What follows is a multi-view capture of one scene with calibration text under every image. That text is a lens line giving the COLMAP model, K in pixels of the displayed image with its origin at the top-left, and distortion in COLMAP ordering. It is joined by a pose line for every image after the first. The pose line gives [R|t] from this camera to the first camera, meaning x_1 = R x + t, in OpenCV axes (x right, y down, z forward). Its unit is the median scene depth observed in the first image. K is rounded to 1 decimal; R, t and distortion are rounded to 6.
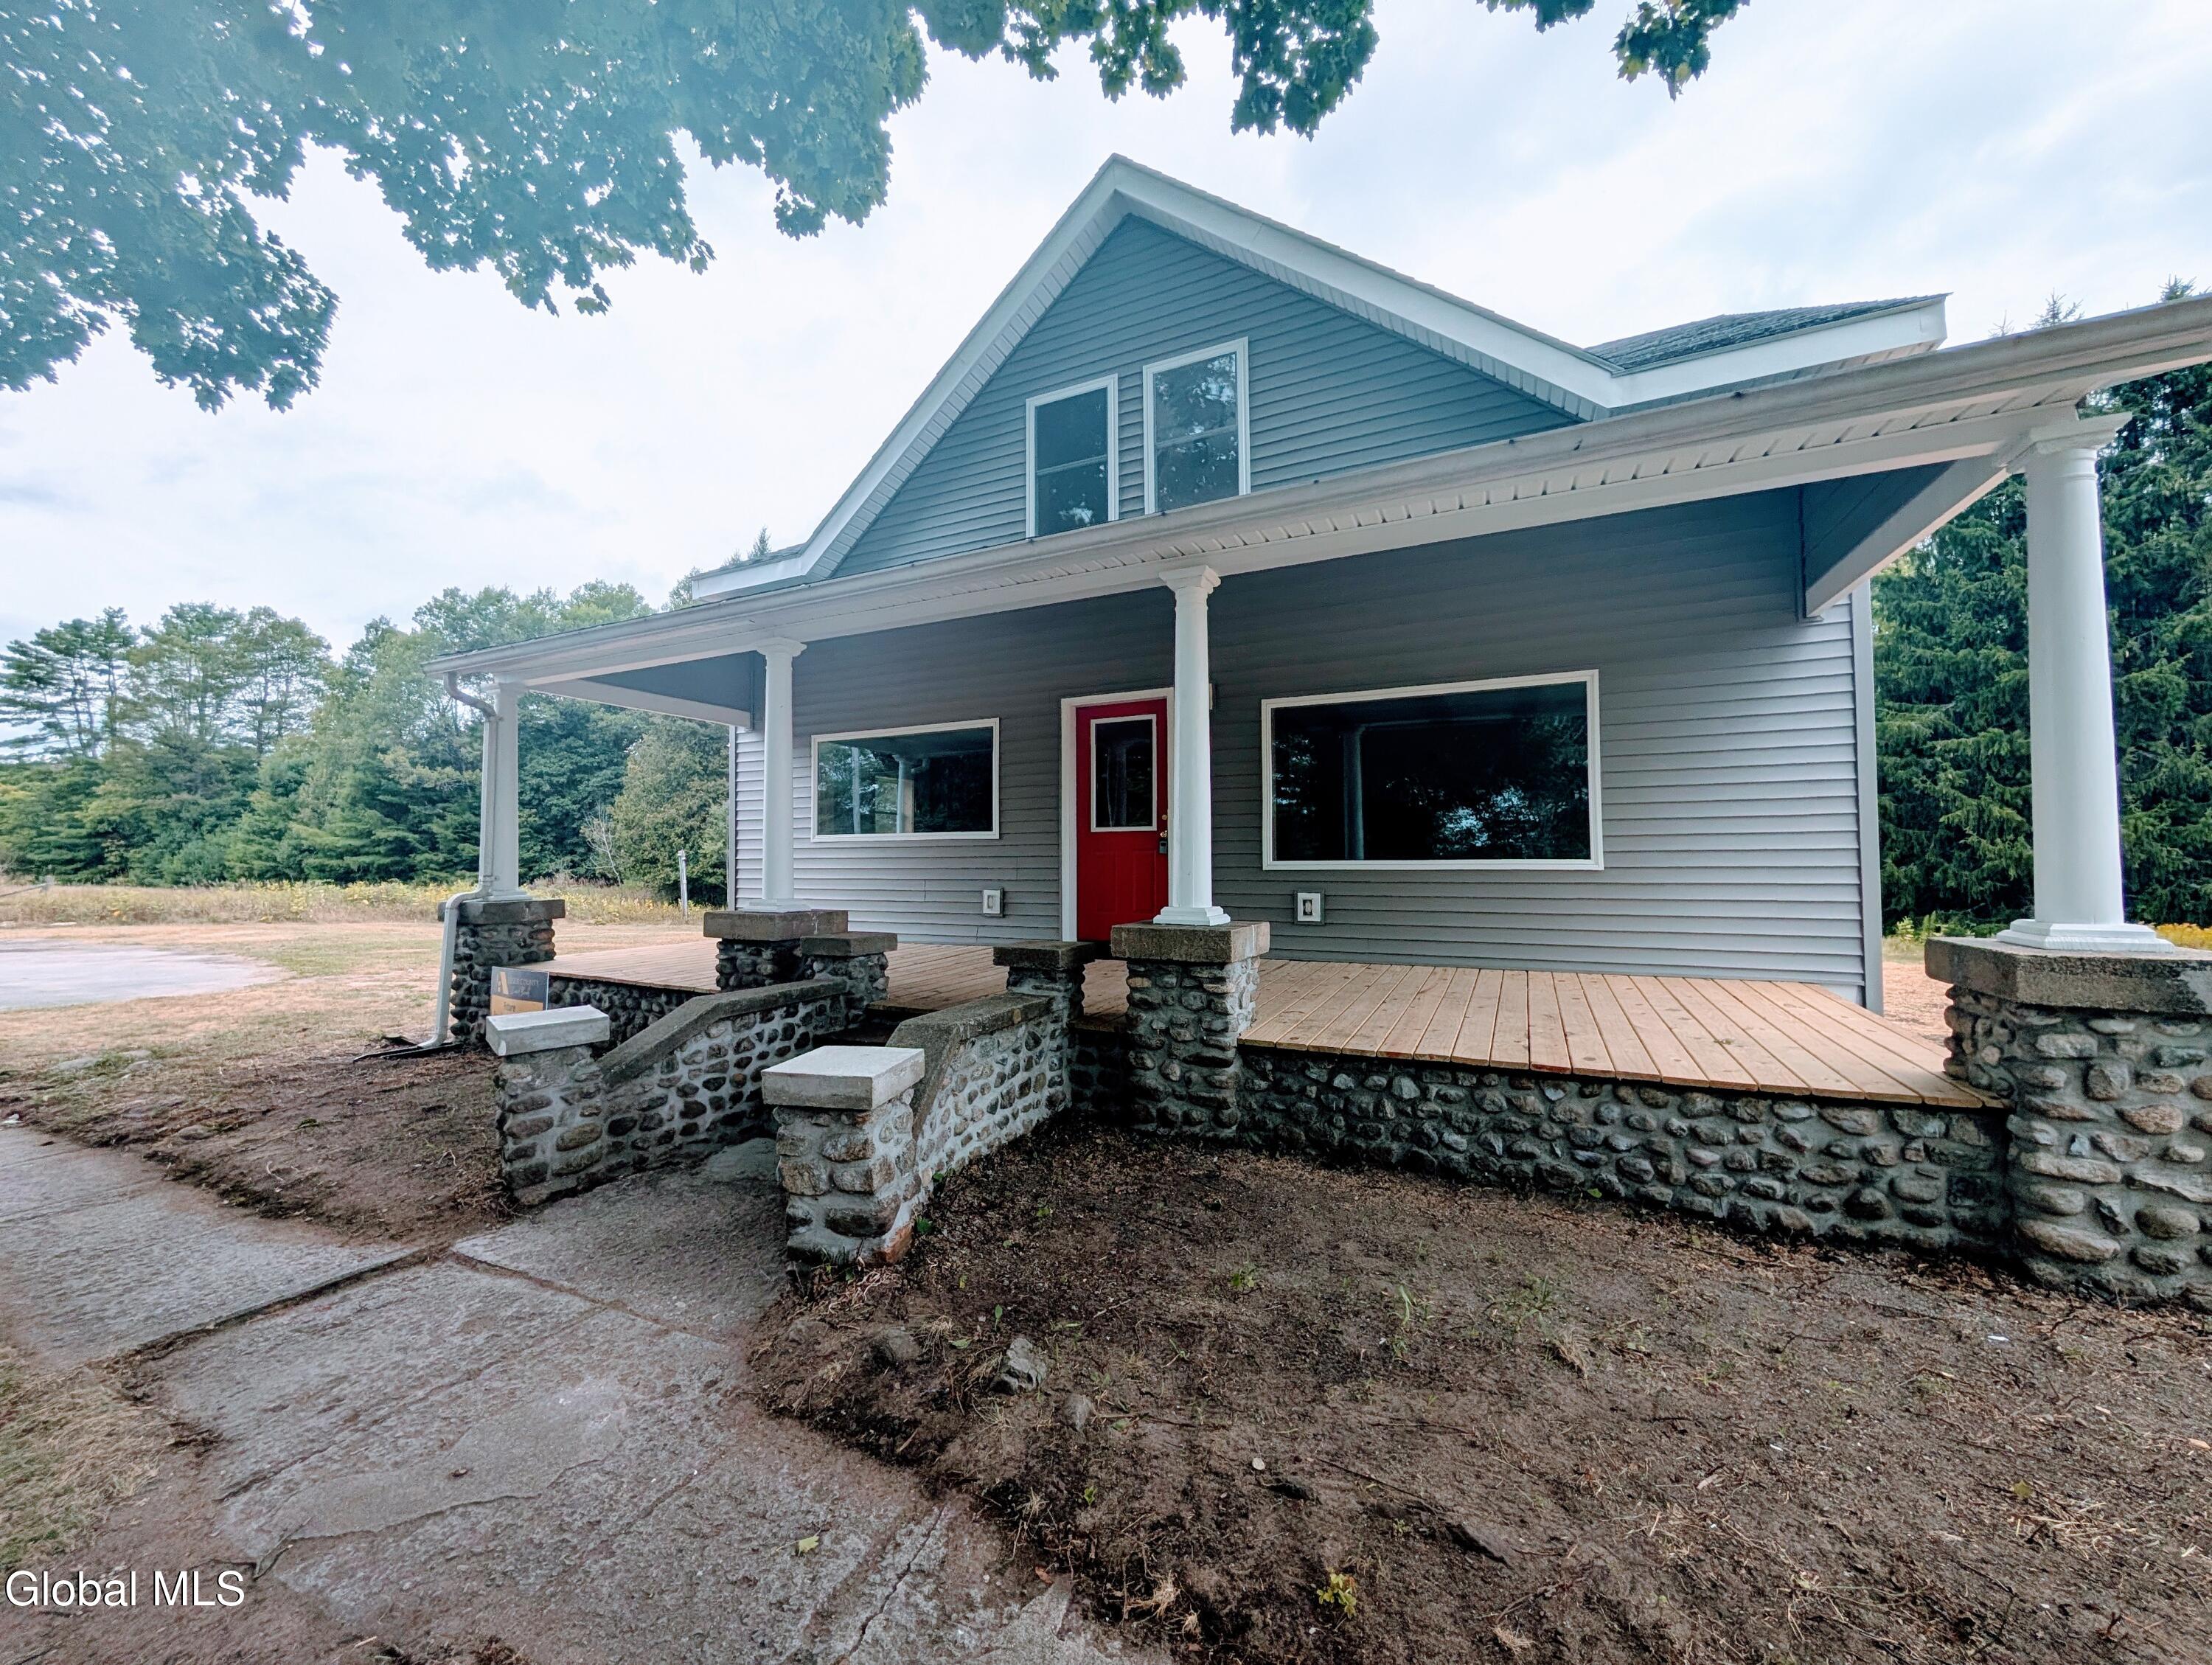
lens RADIAL K [[841.0, 0, 1110.6], [0, 841.0, 840.0], [0, 0, 1]] dist [-0.006793, 0.001463]
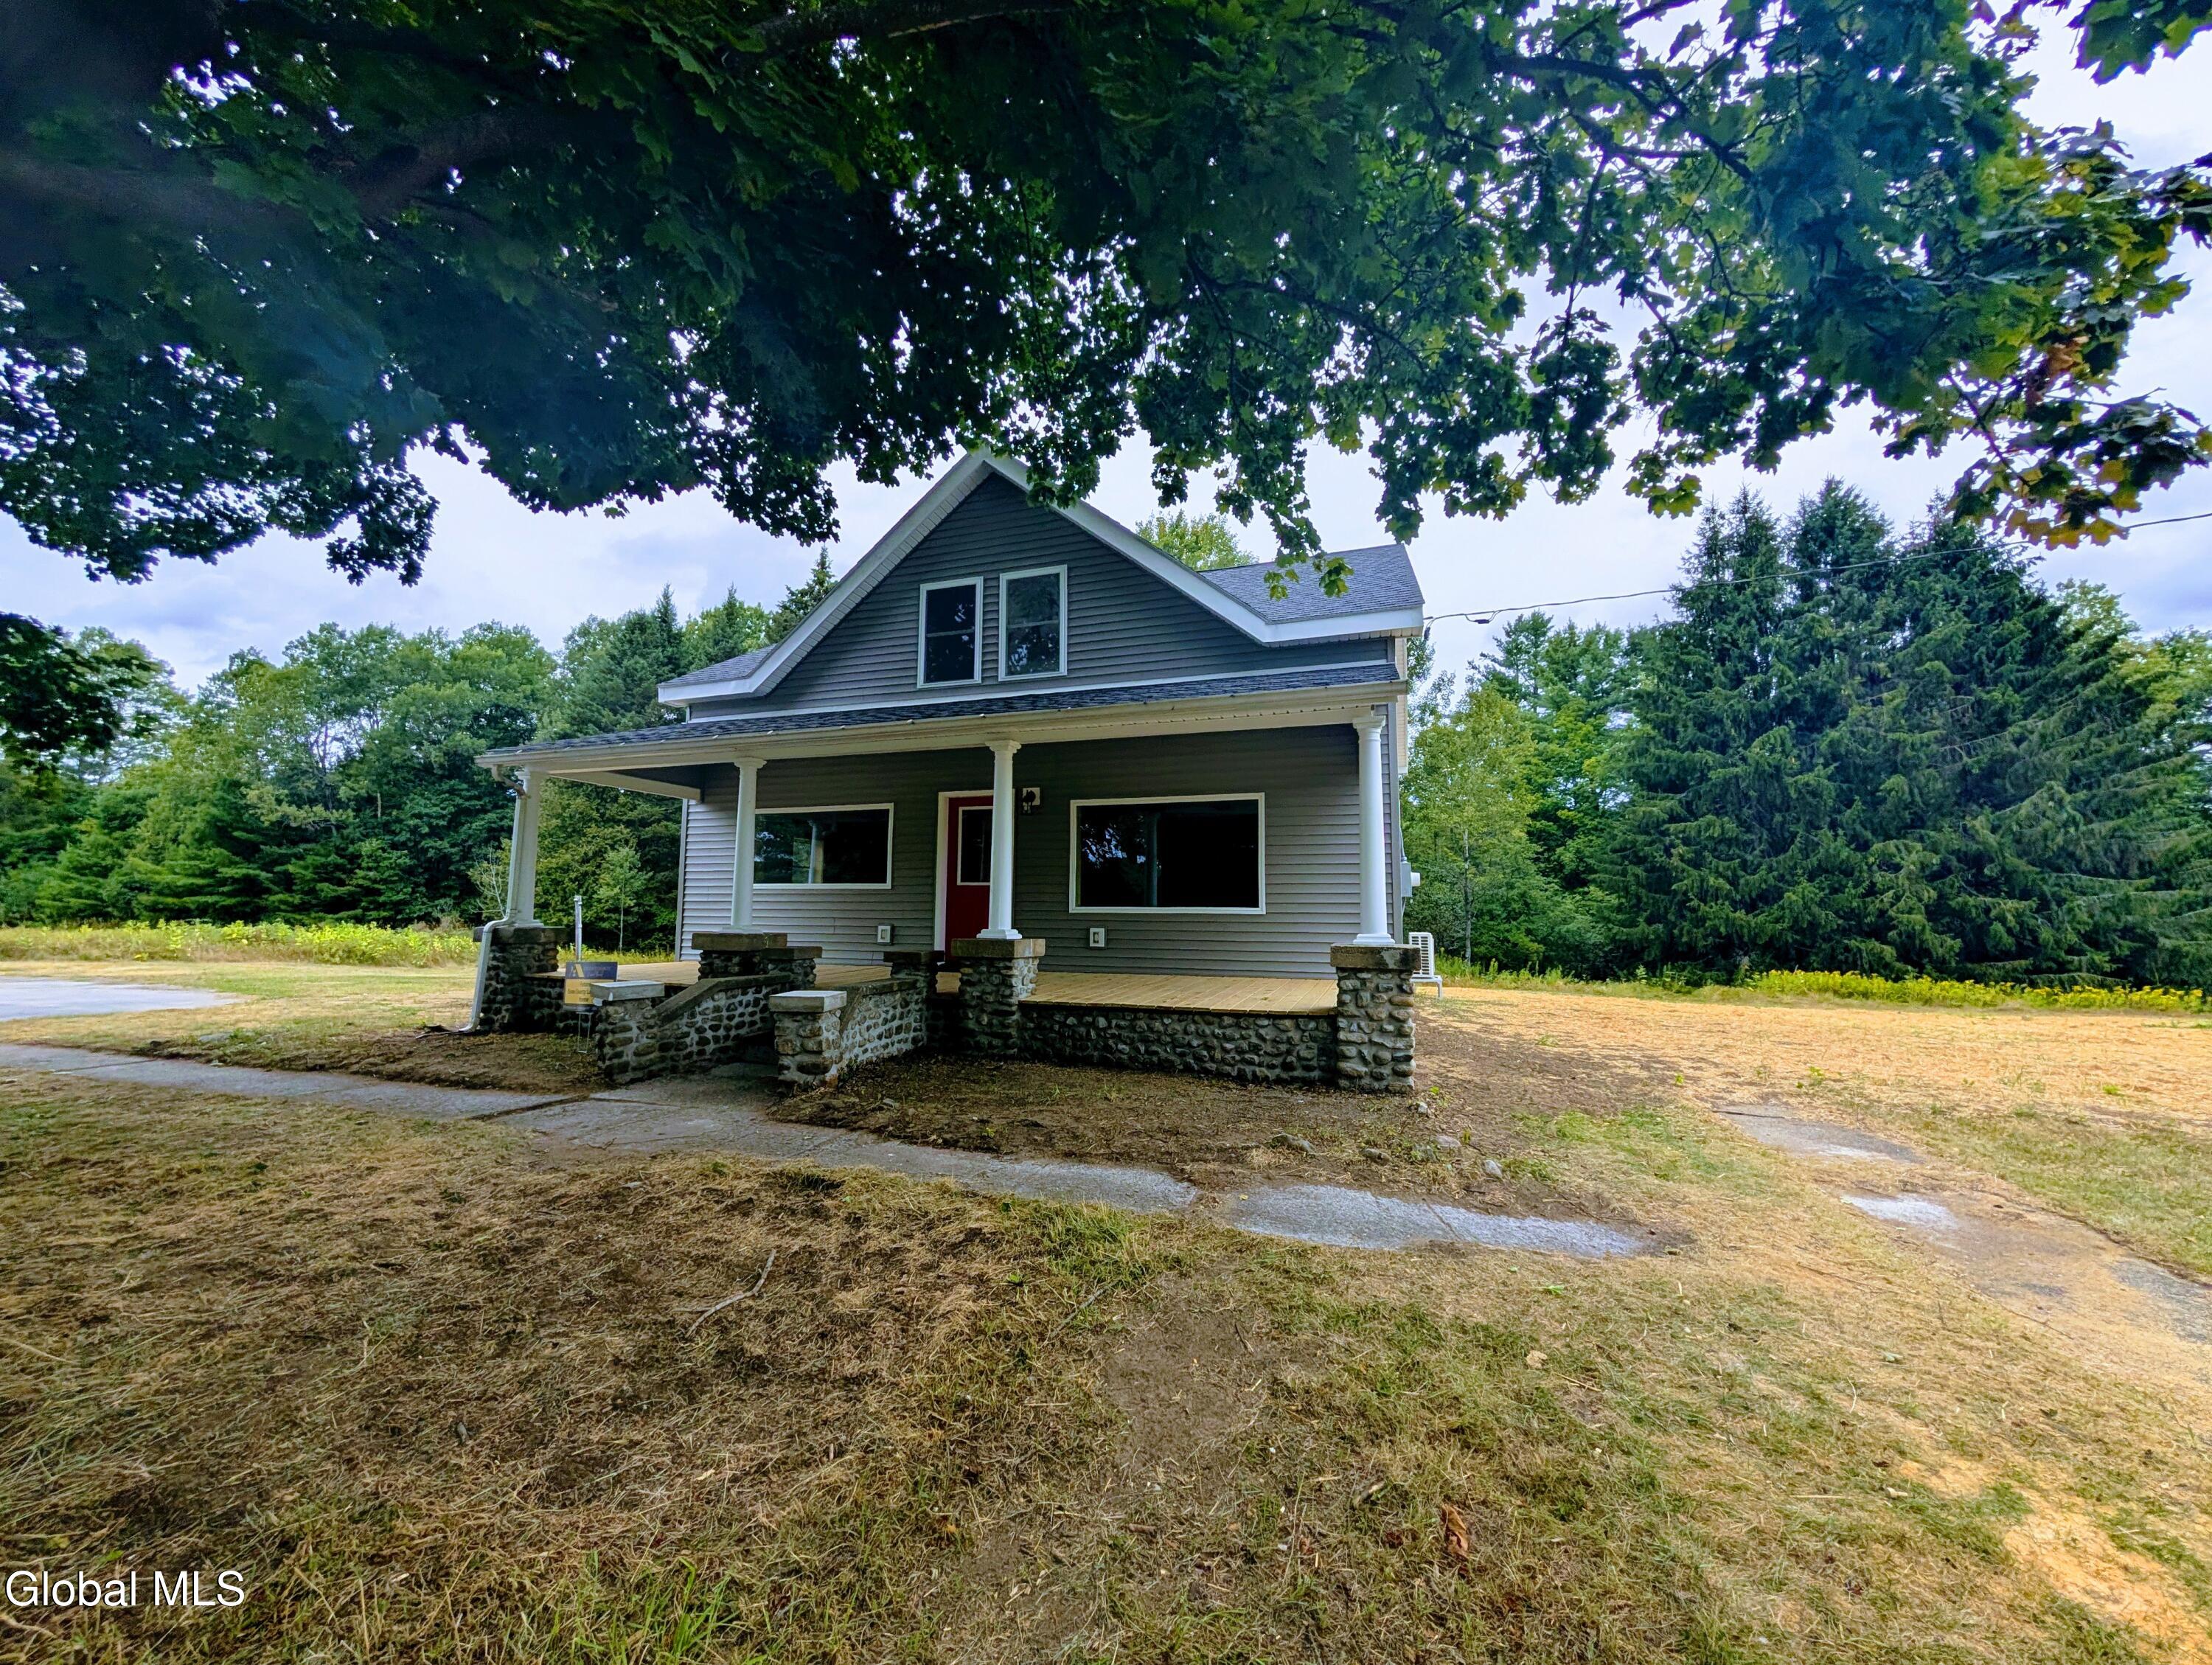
lens RADIAL K [[830.1, 0, 1117.2], [0, 830.1, 846.8], [0, 0, 1]] dist [-0.004703, 0.000925]
pose [[0.991755, 0.023768, 0.125927, 0.088730], [-0.016680, 0.998232, -0.057042, 0.000956], [-0.127061, 0.054471, 0.990398, -0.576755]]
